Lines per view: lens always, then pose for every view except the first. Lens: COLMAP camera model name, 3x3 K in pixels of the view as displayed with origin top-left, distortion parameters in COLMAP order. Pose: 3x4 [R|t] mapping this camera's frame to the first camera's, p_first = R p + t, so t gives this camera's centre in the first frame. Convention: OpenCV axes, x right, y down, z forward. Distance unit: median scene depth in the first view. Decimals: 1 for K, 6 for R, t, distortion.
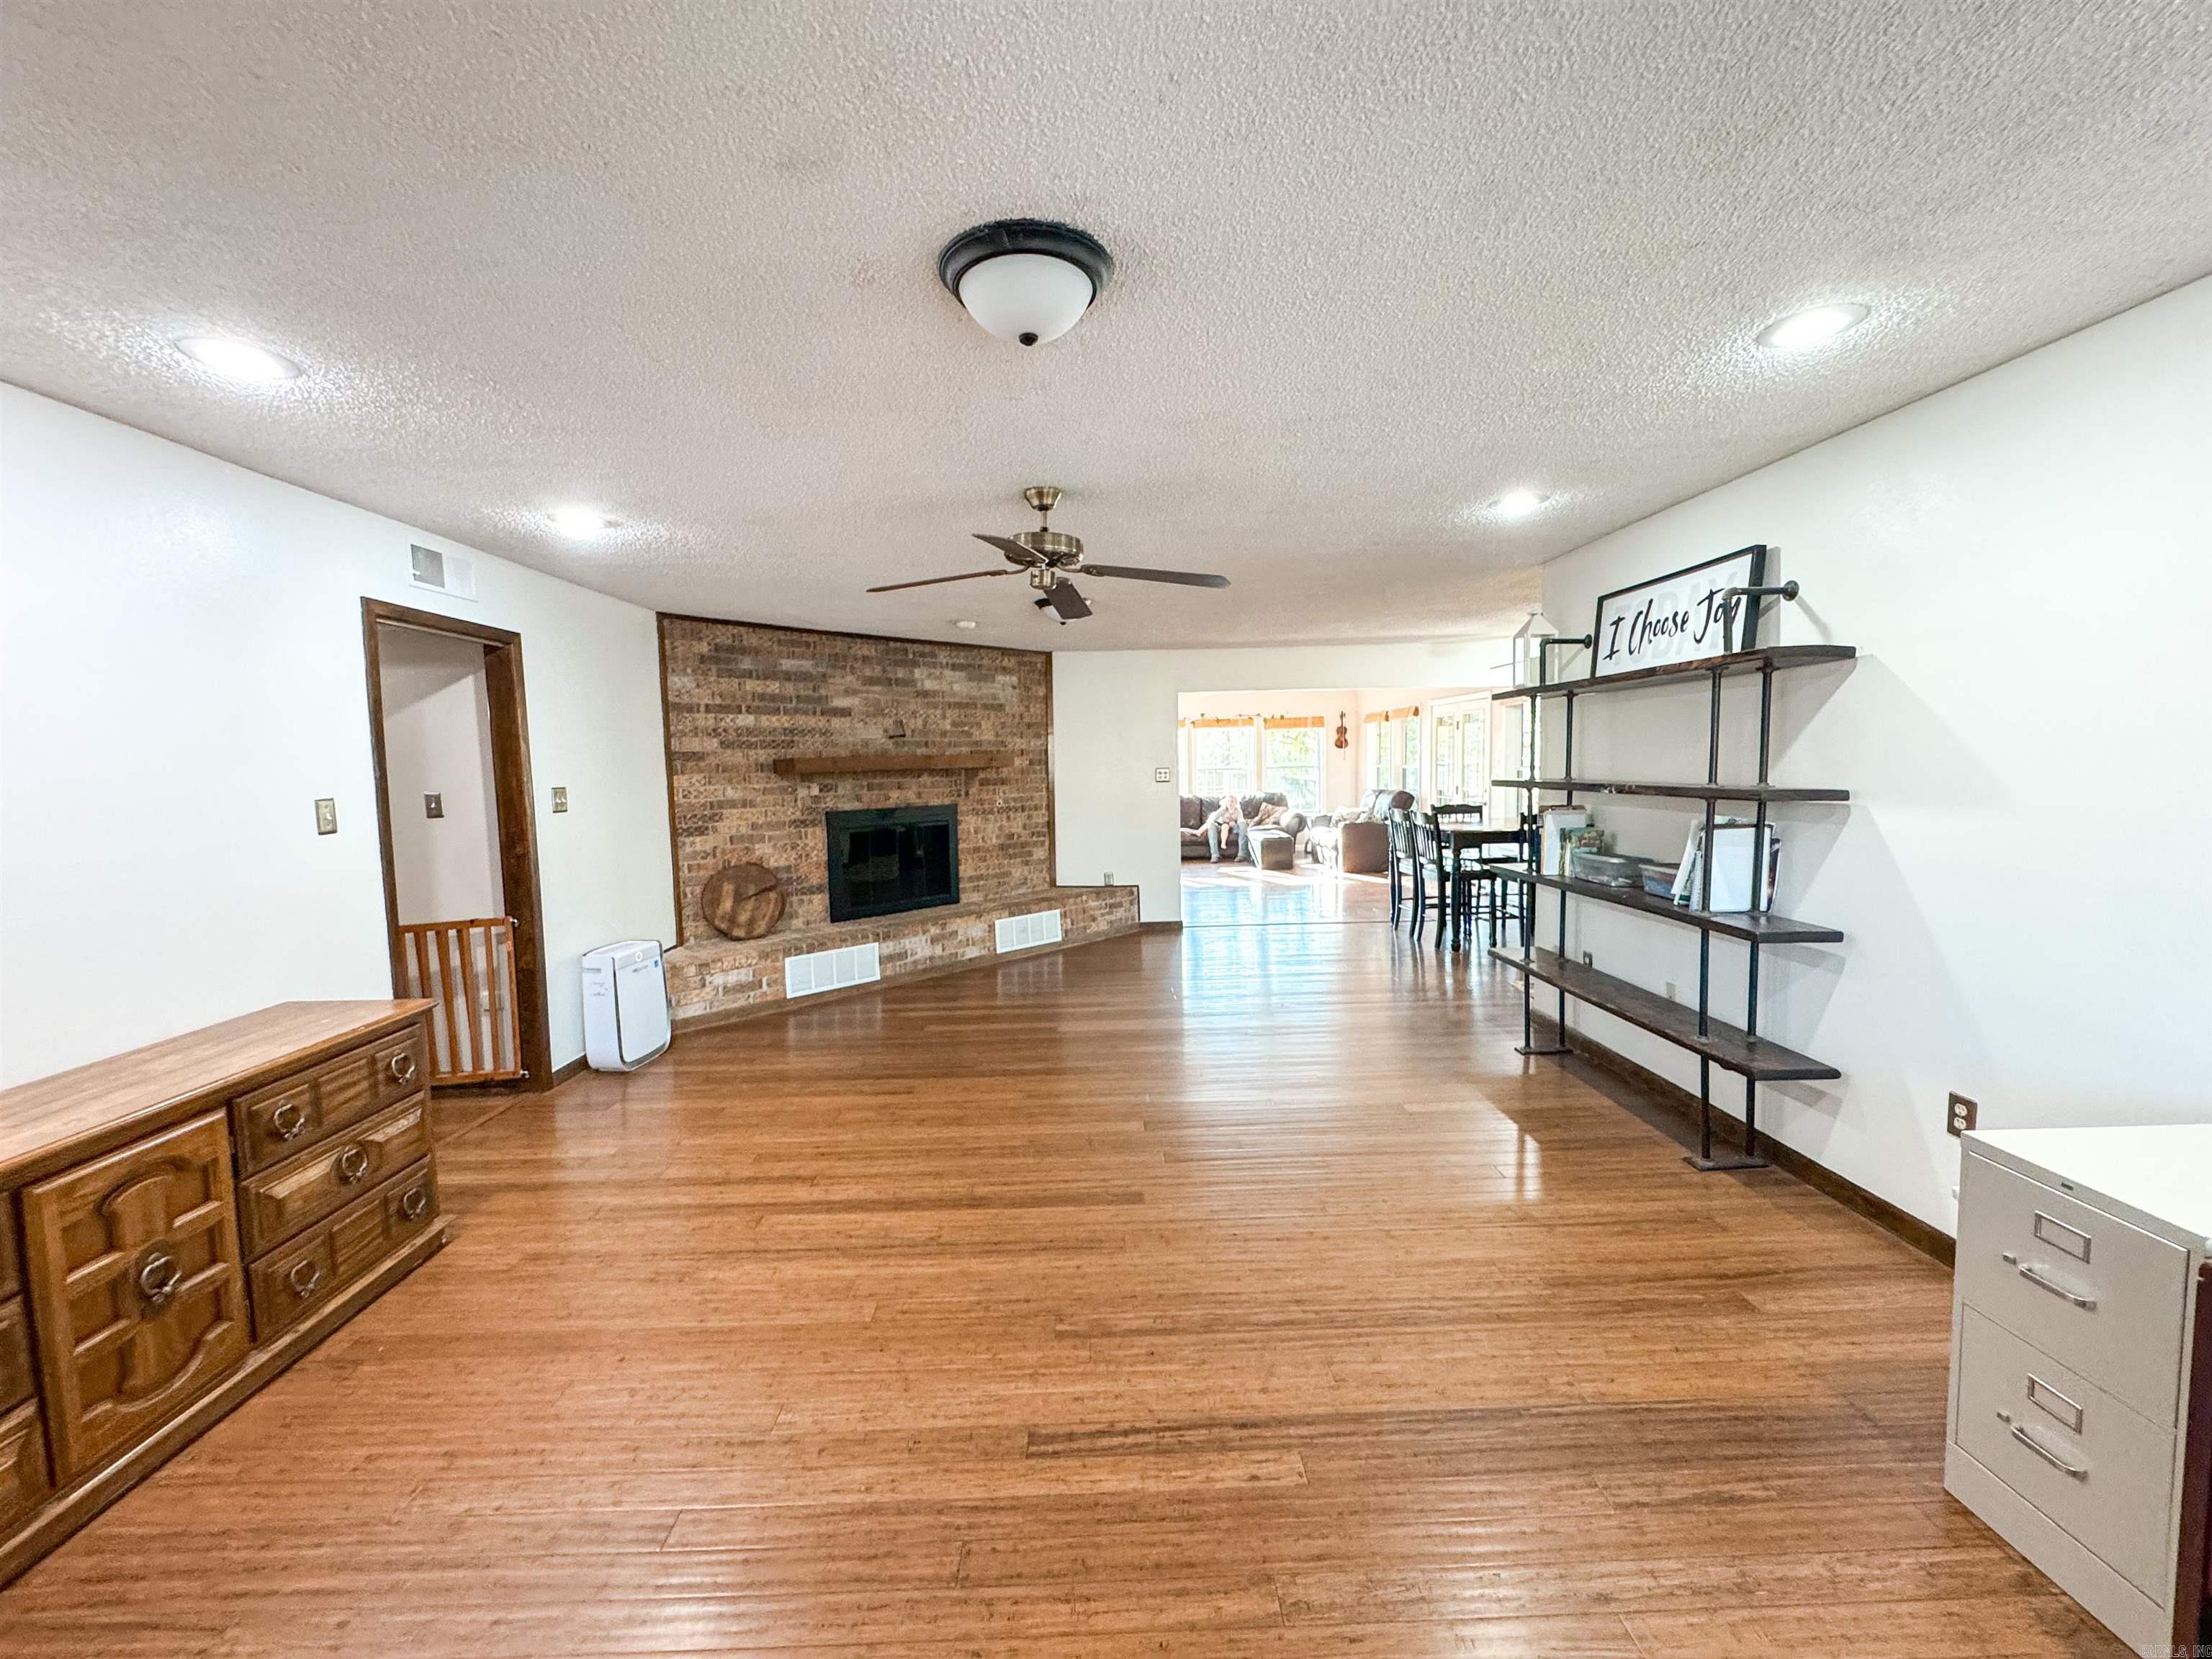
lens RADIAL K [[883.2, 0, 1103.2], [0, 883.2, 825.5], [0, 0, 1]] dist [-0.003912, 0.000829]
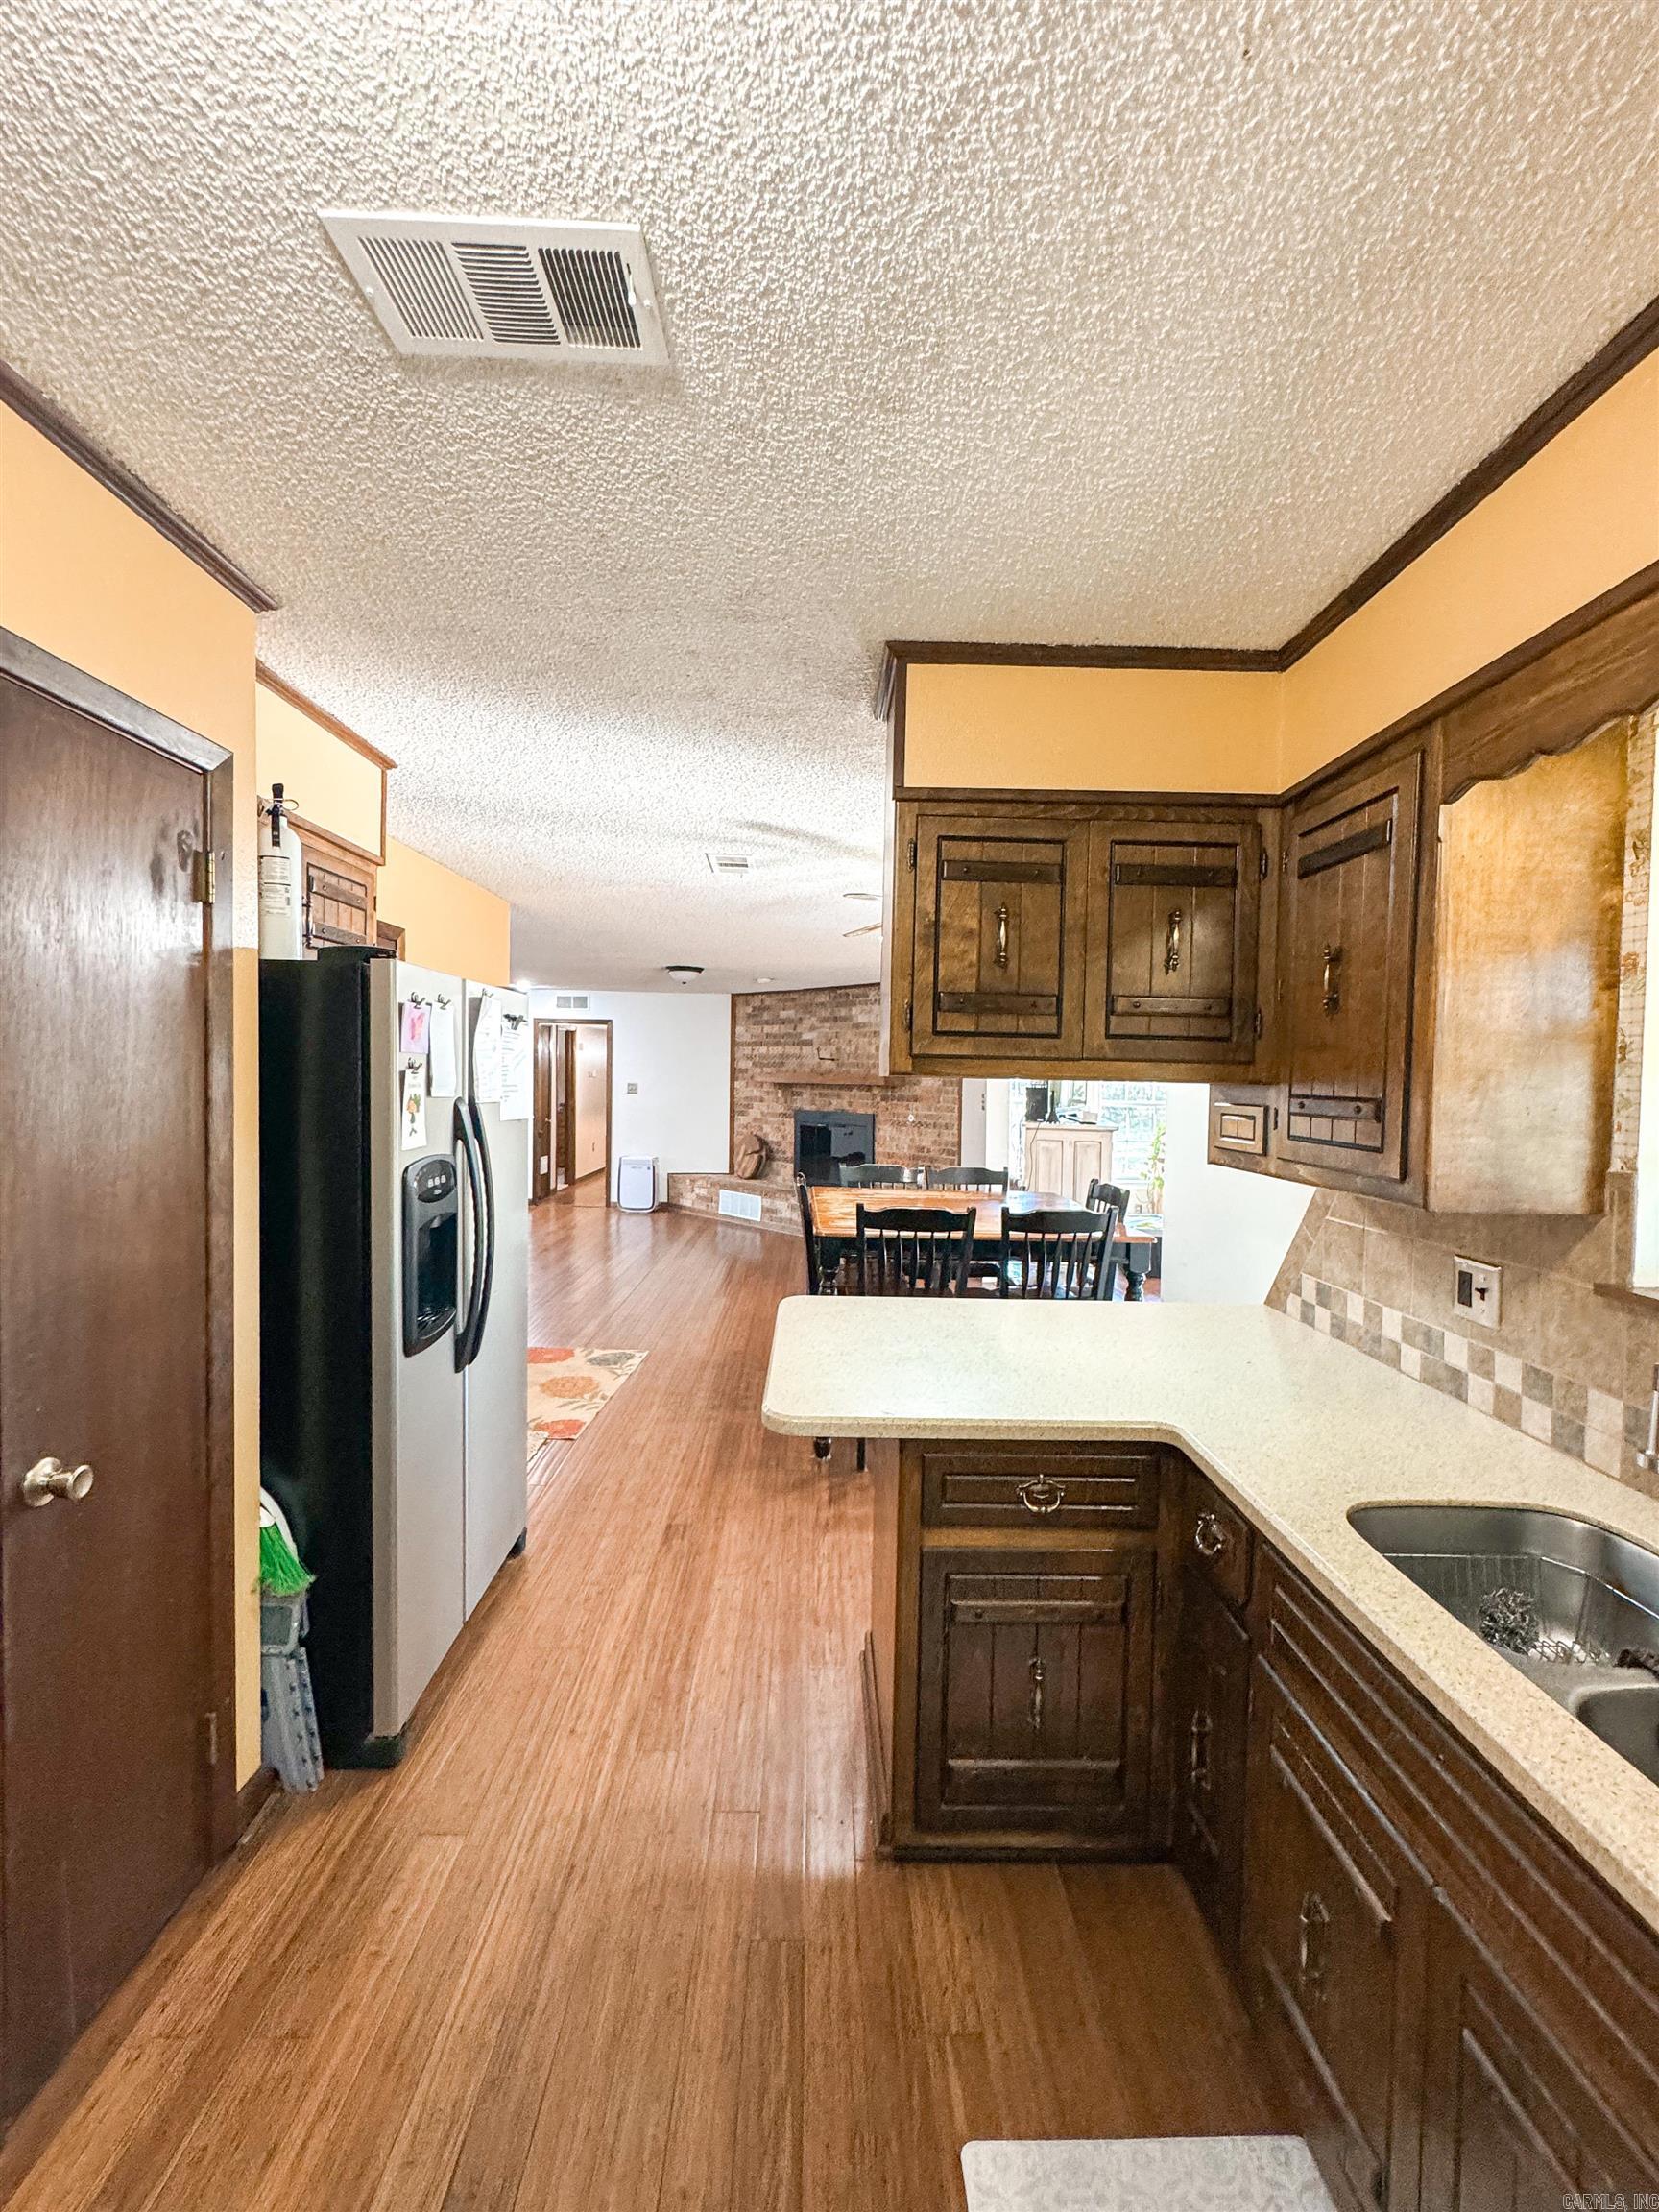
lens RADIAL K [[883.2, 0, 831.1], [0, 883.2, 1108.3], [0, 0, 1]] dist [-0.003912, 0.000829]
pose [[-0.000233, 0.057513, -0.998345, 1.235588], [-0.091829, 0.994125, 0.057291, -0.113910], [0.995775, 0.091690, 0.005049, 1.098057]]
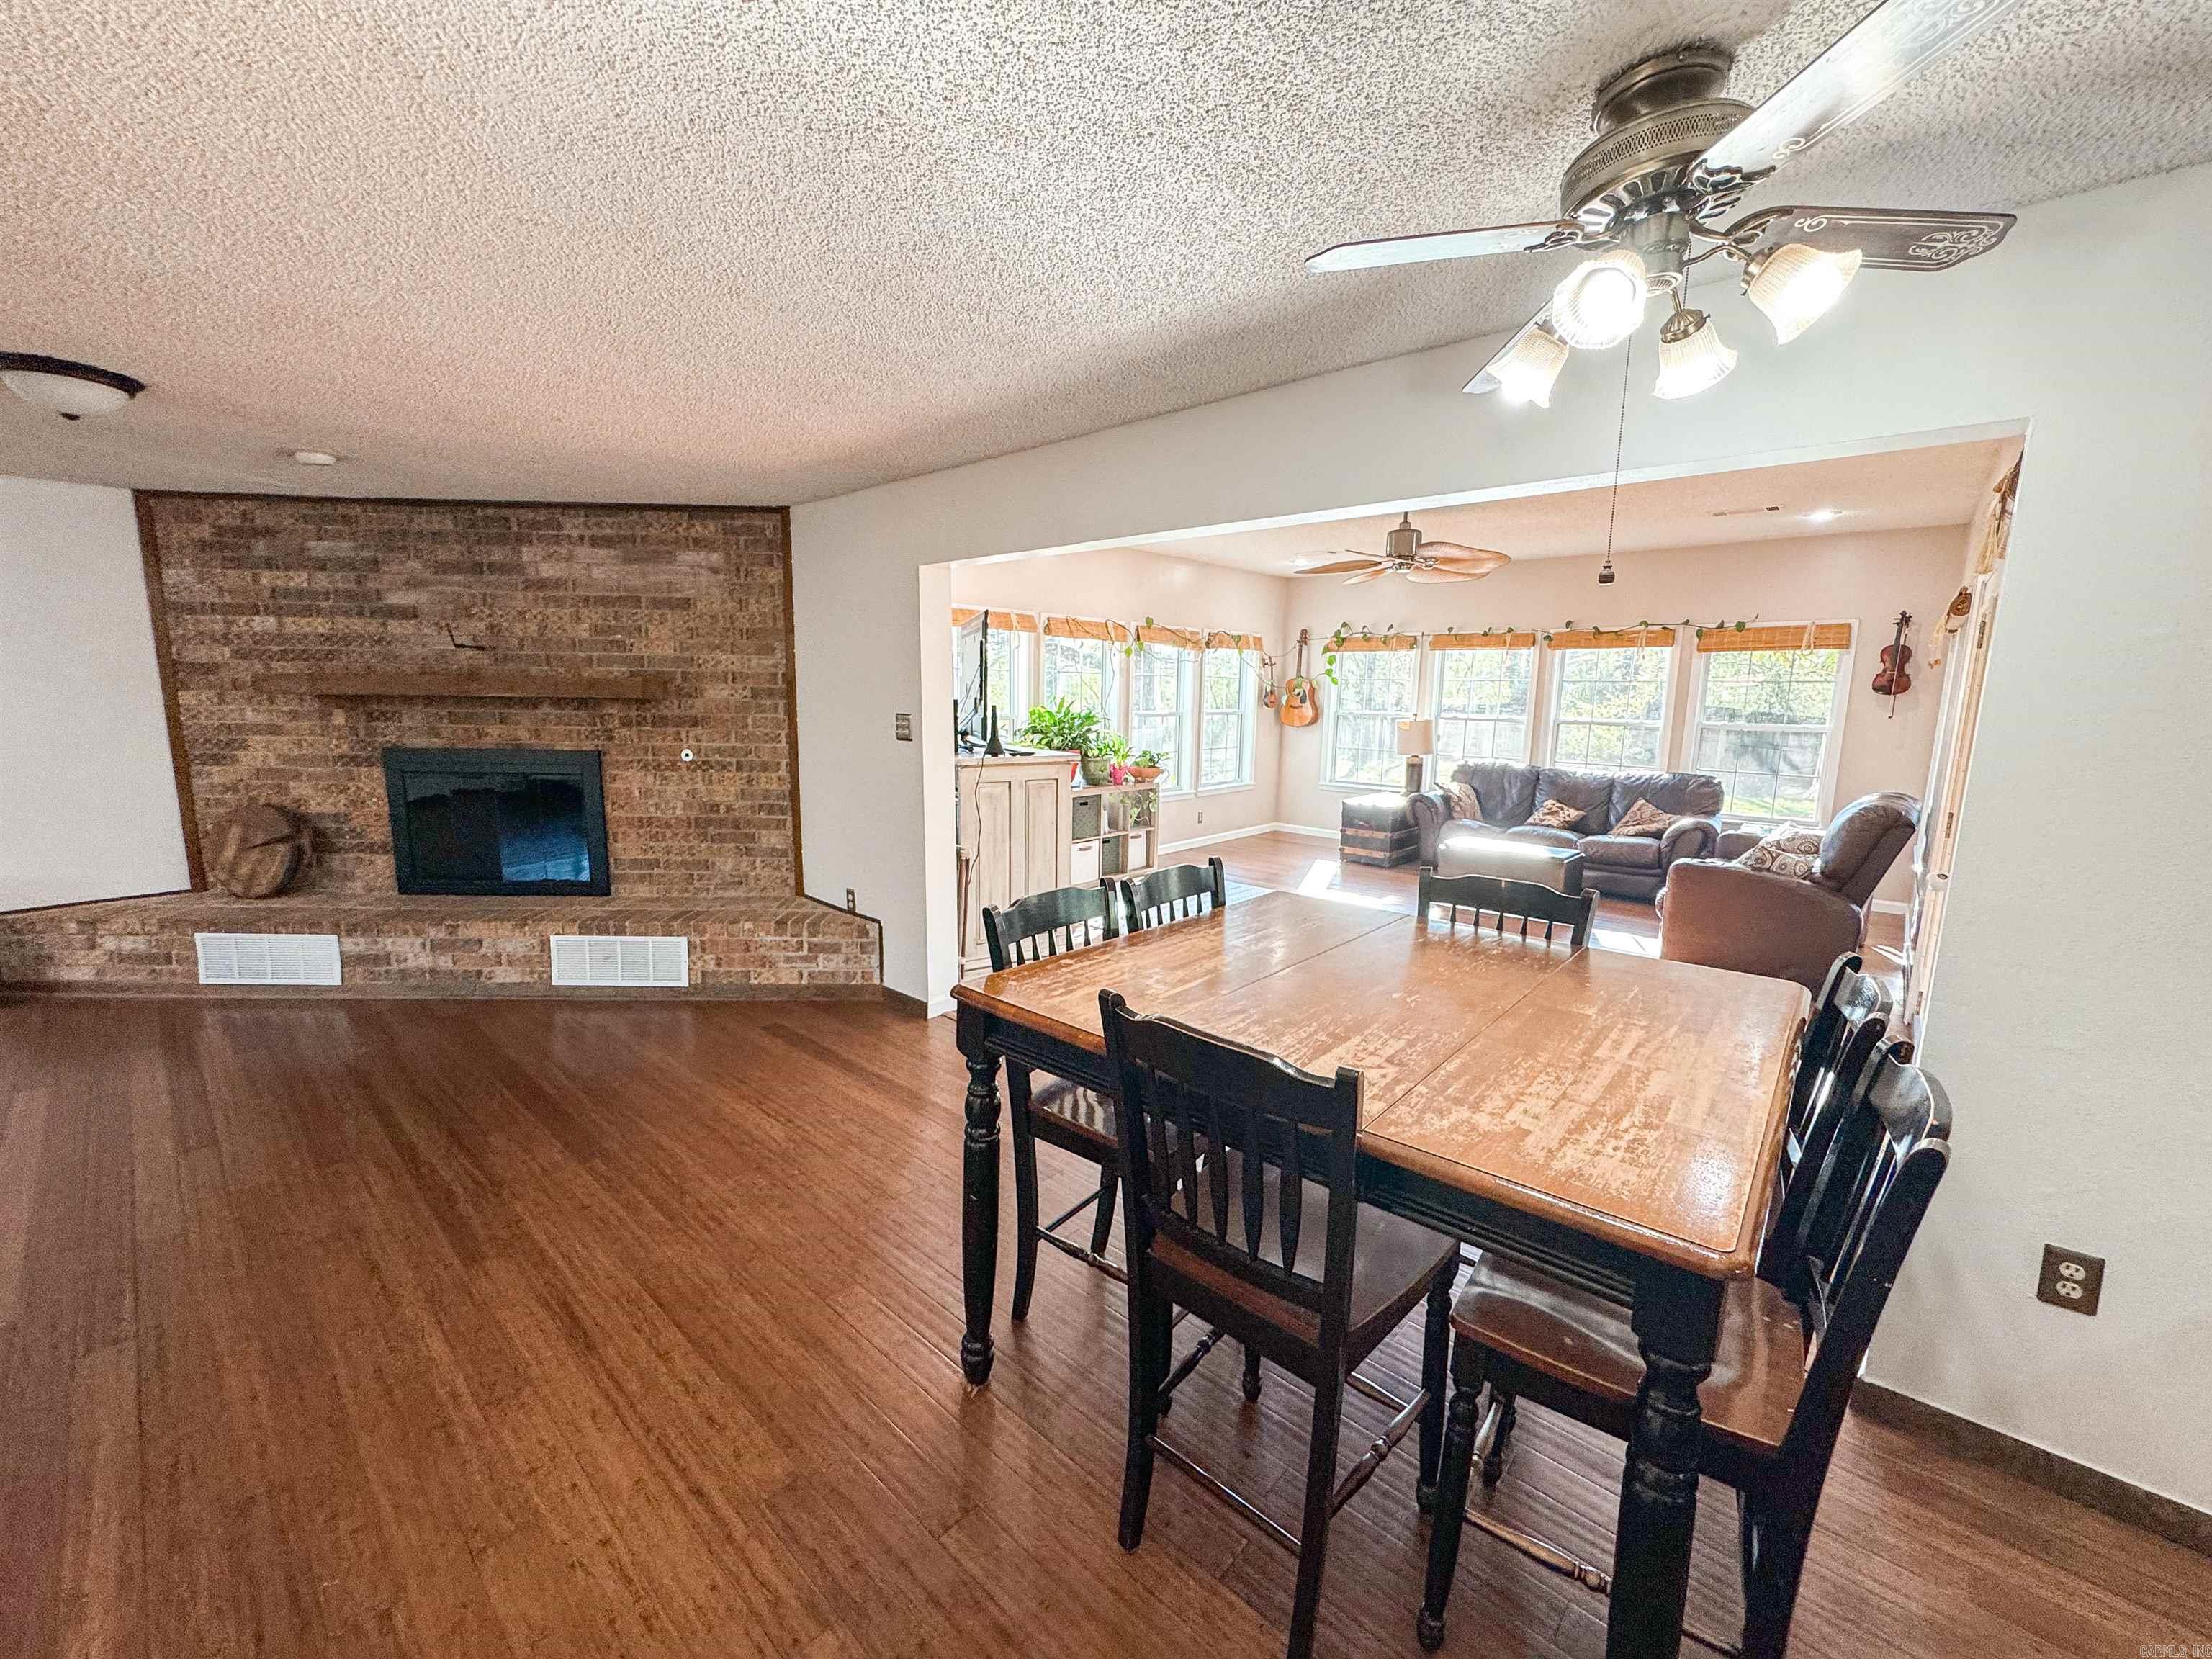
lens RADIAL K [[883.2, 0, 1102.1], [0, 883.2, 826.3], [0, 0, 1]] dist [-0.003912, 0.000829]
pose [[0.729939, 0.138543, -0.669324, 0.669773], [-0.082494, 0.989941, 0.114943, -0.089663], [0.678516, -0.028686, 0.734025, 0.899242]]
